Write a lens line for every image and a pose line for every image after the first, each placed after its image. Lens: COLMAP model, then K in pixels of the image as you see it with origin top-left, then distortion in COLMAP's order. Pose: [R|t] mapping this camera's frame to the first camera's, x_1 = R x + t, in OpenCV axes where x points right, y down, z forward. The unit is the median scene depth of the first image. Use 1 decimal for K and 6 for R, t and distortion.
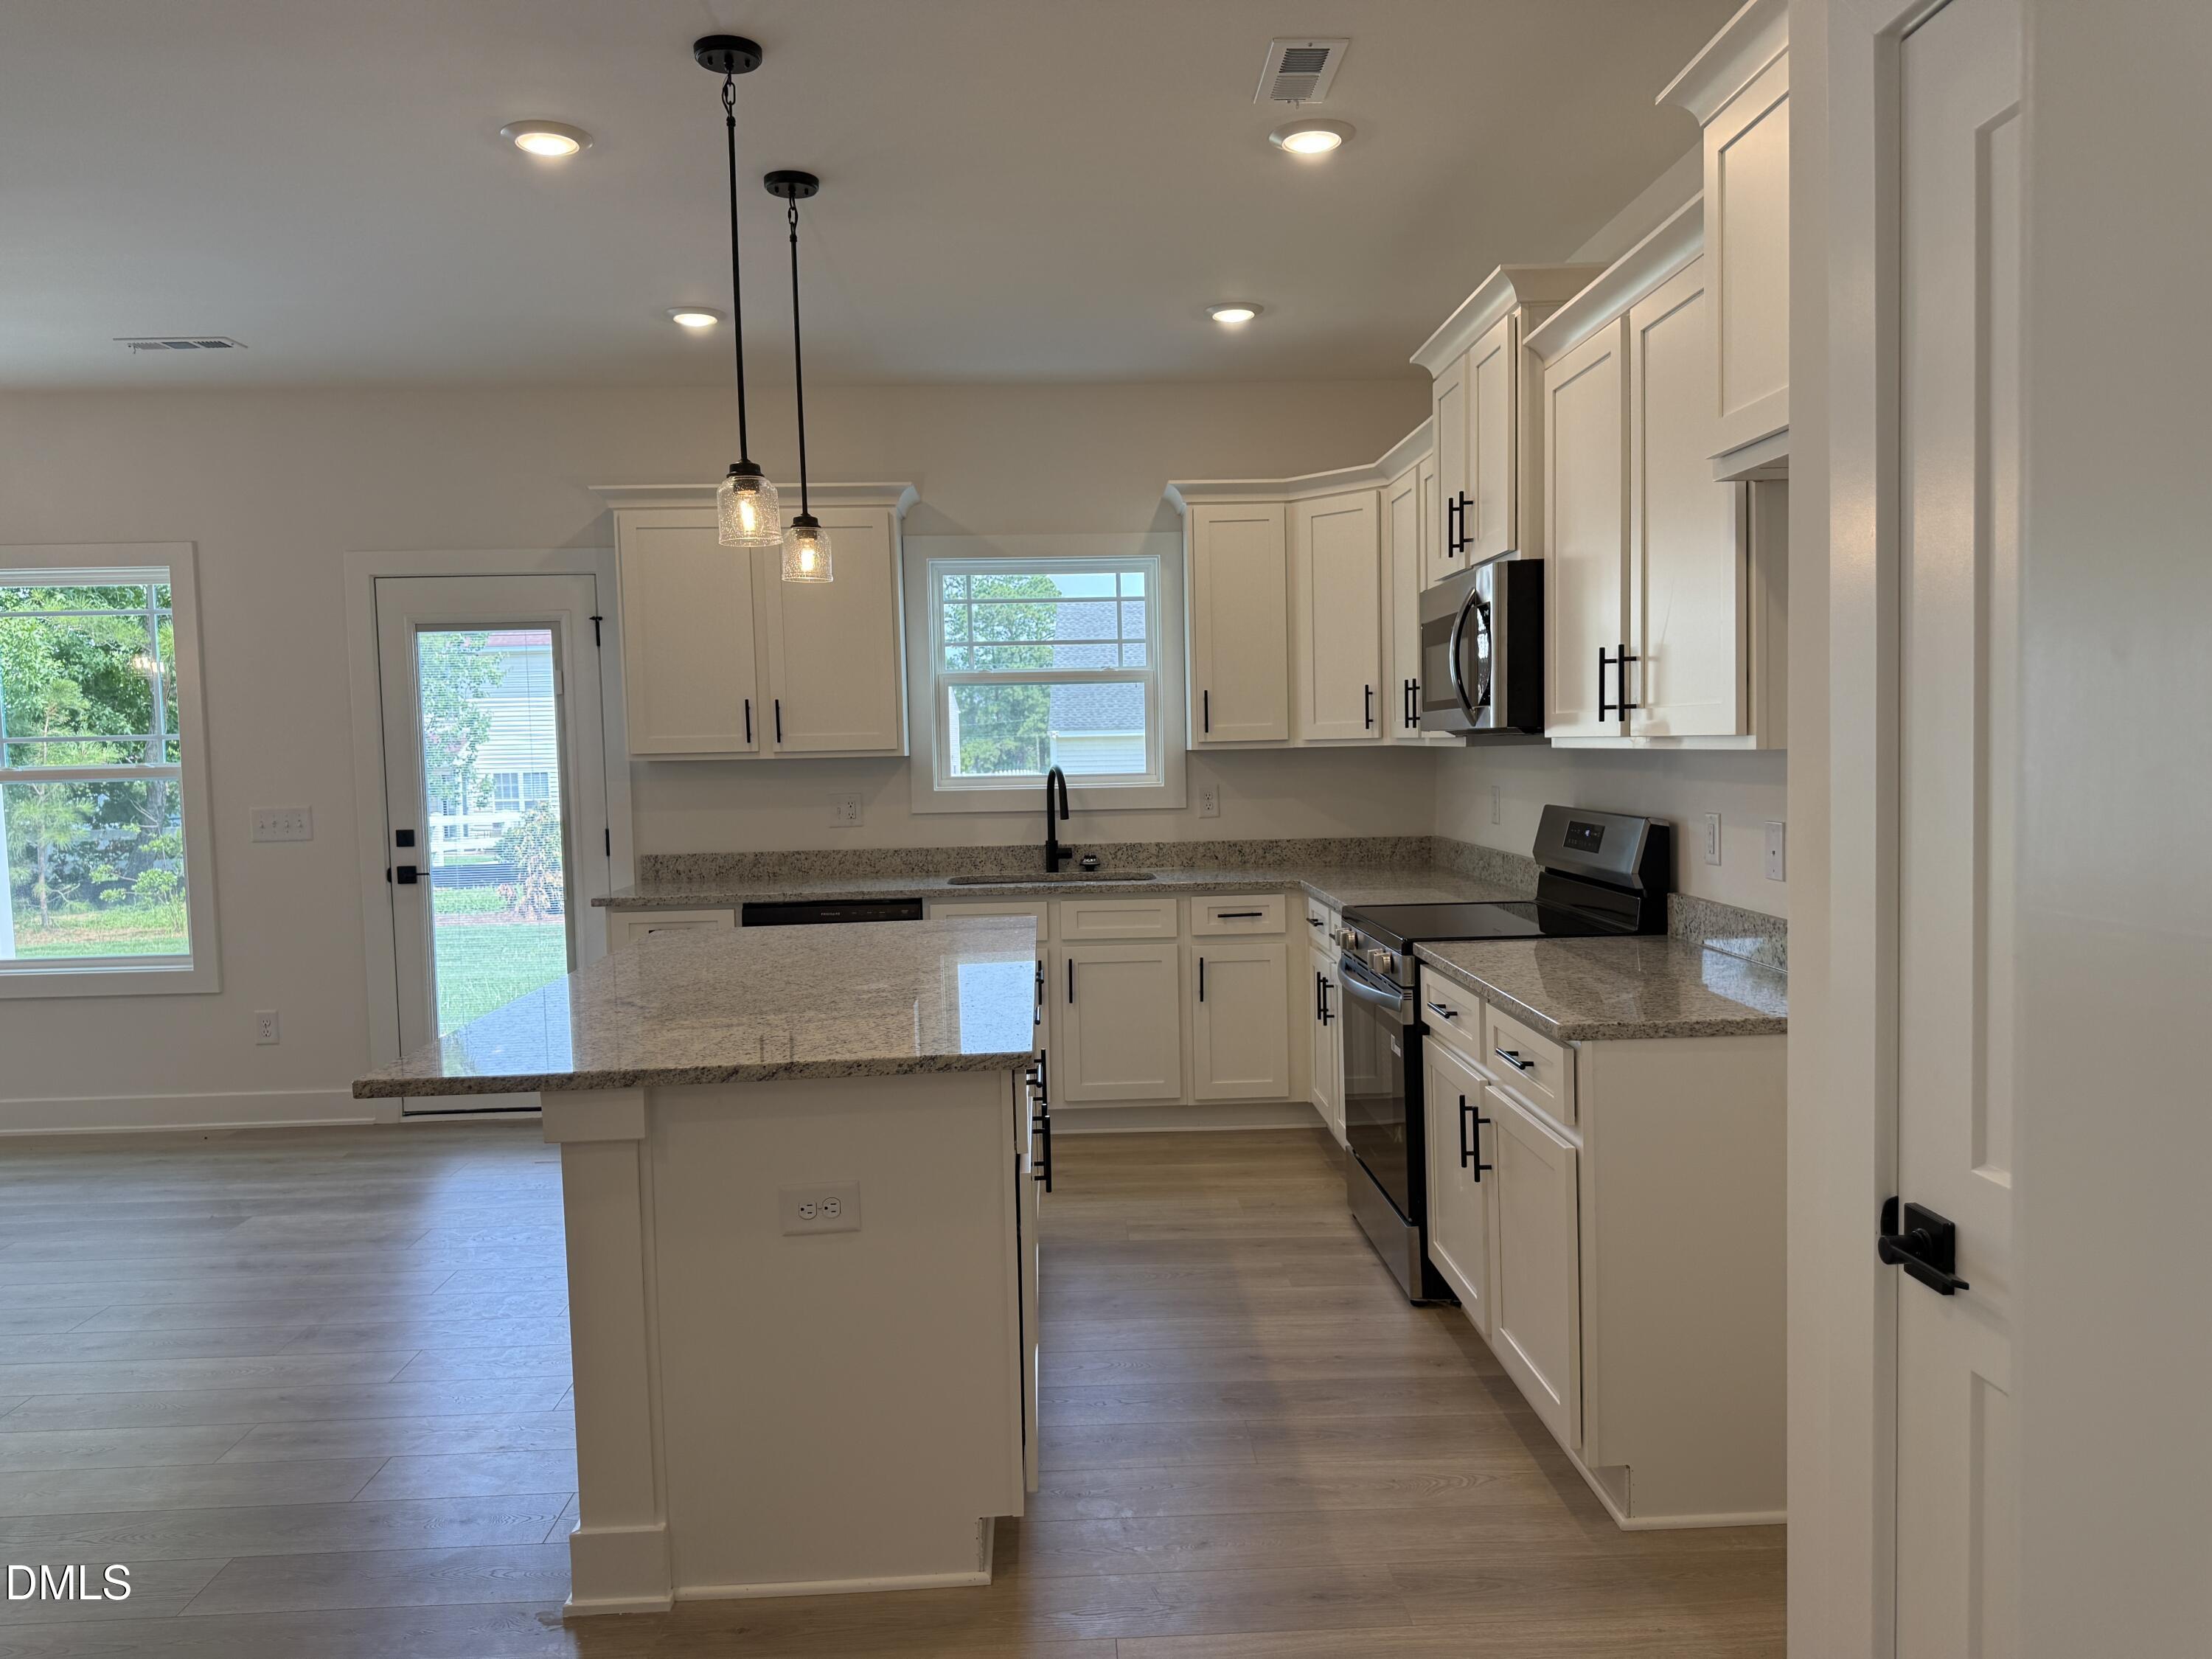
lens RADIAL K [[1545.5, 0, 1097.5], [0, 1545.5, 835.6], [0, 0, 1]] dist [0.136762, -0.232466]
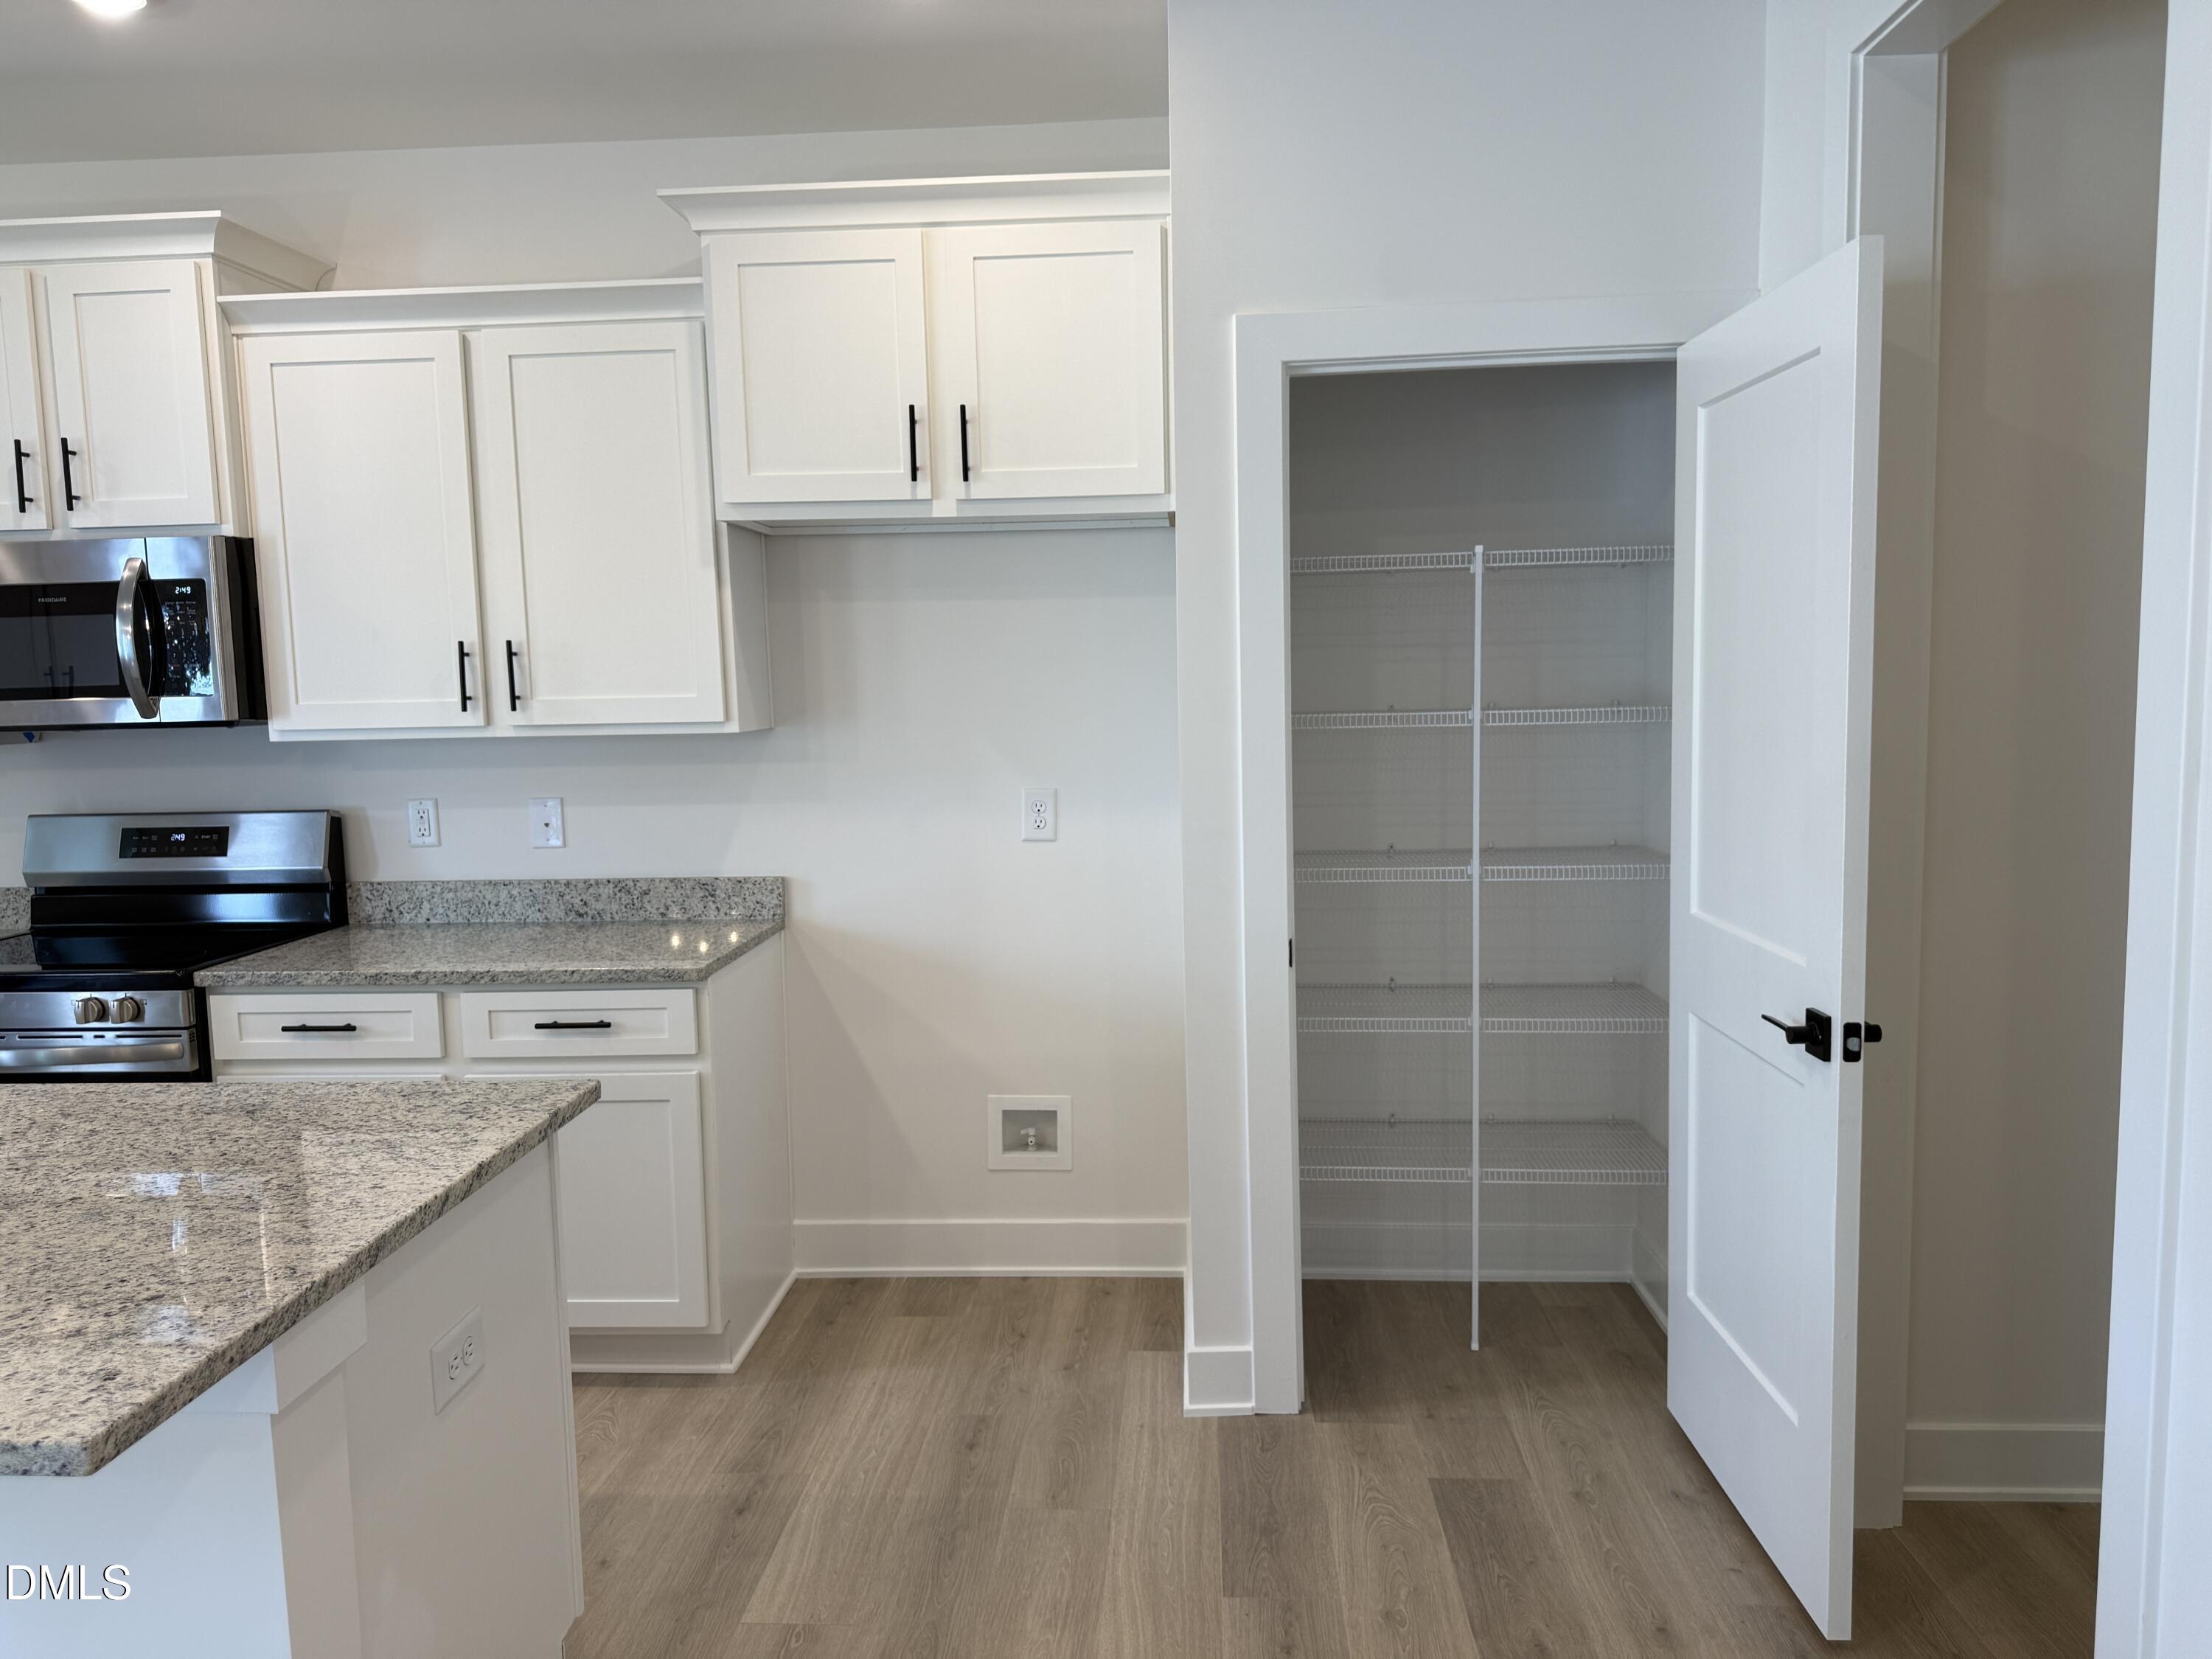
lens RADIAL K [[1583.4, 0, 1106.0], [0, 1583.4, 829.5], [0, 0, 1]] dist [0.056734, -0.069887]
pose [[0.106487, -0.077080, 0.991322, -0.385588], [0.082906, 0.994207, 0.068398, -0.017778], [-0.990852, 0.074903, 0.112261, 0.254610]]
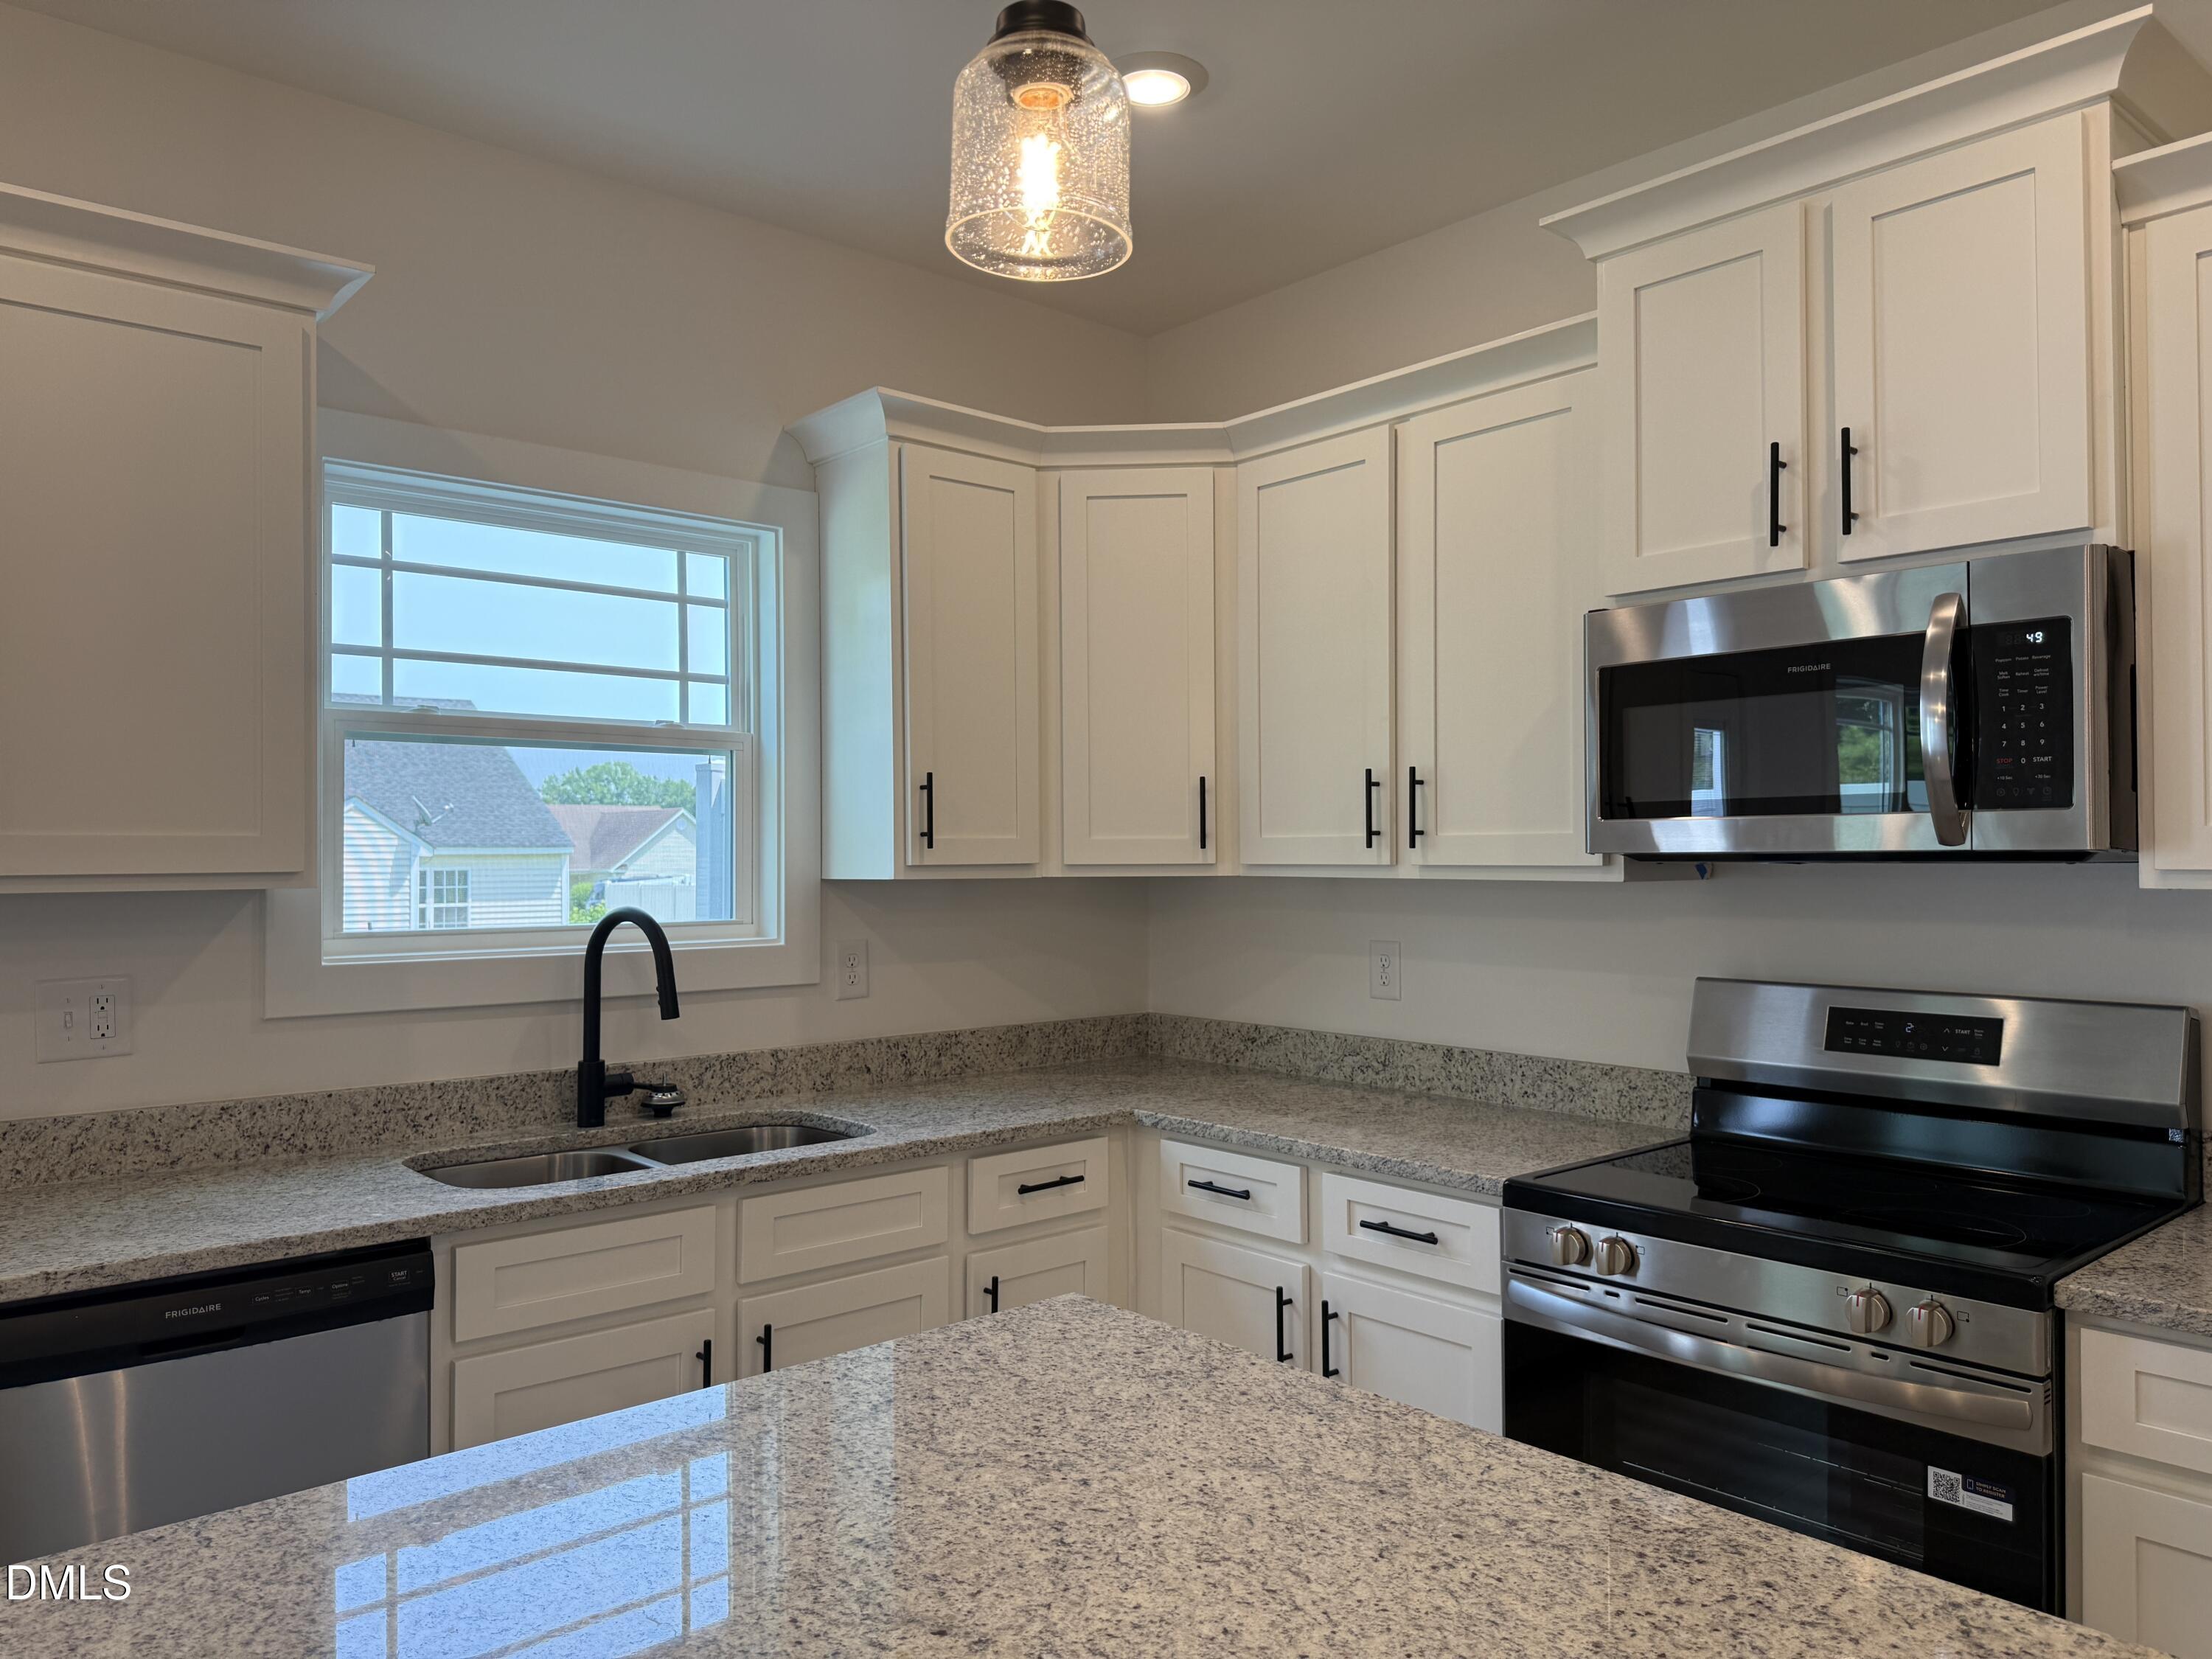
lens RADIAL K [[1557.7, 0, 1124.6], [0, 1557.7, 835.0], [0, 0, 1]] dist [0.131747, -0.204401]
pose [[0.777103, 0.027384, 0.628777, -0.216999], [0.025050, 0.996916, -0.074377, -0.026931], [-0.628874, 0.073549, 0.774020, 0.501793]]
